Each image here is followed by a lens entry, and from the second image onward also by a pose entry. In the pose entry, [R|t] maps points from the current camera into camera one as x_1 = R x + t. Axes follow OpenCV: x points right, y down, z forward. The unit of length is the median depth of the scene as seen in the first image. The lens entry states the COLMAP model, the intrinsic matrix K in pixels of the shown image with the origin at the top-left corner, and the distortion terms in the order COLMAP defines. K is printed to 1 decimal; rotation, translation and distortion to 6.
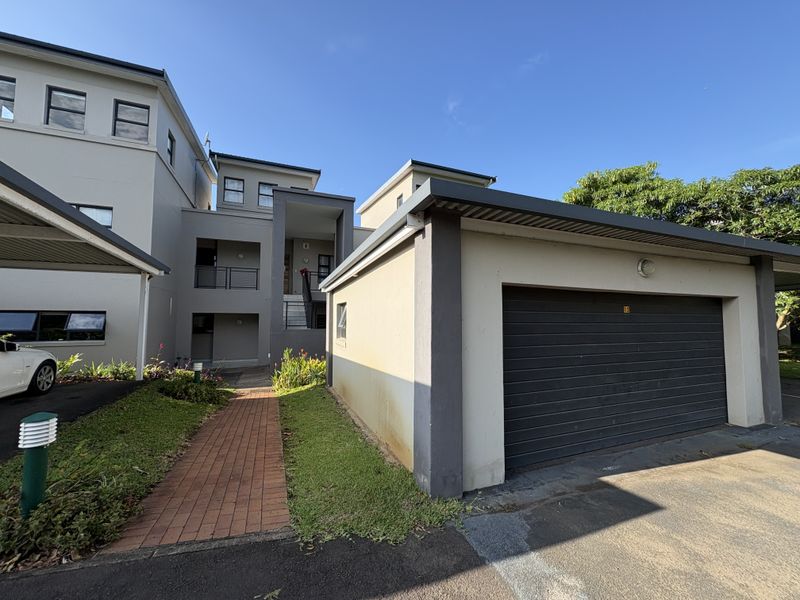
lens RADIAL K [[320.8, 0, 403.0], [0, 320.8, 300.8], [0, 0, 1]] dist [-0.004168, 0.000650]
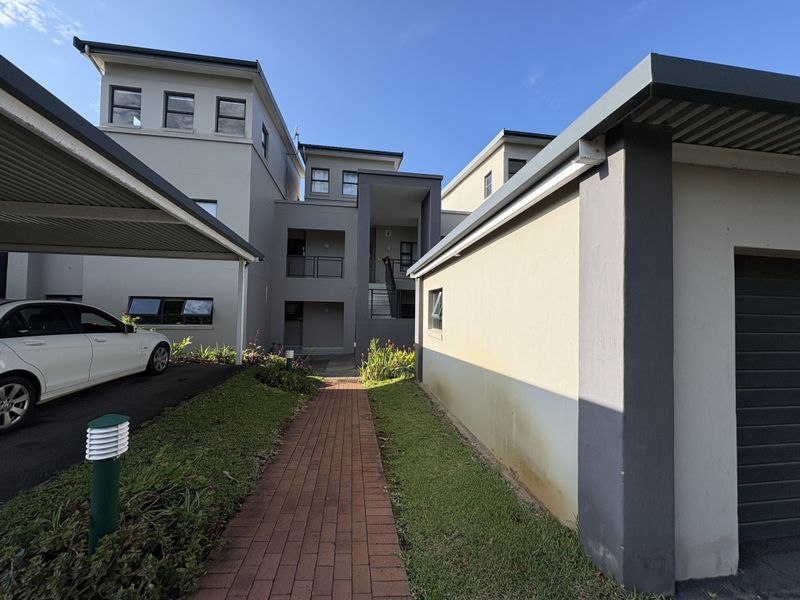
lens RADIAL K [[320.8, 0, 401.4], [0, 320.8, 302.5], [0, 0, 1]] dist [-0.004168, 0.000650]
pose [[0.972649, 0.009589, -0.232080, -0.087800], [-0.002041, 0.999462, 0.032739, 0.016021], [0.232269, -0.031370, 0.972146, 0.139506]]
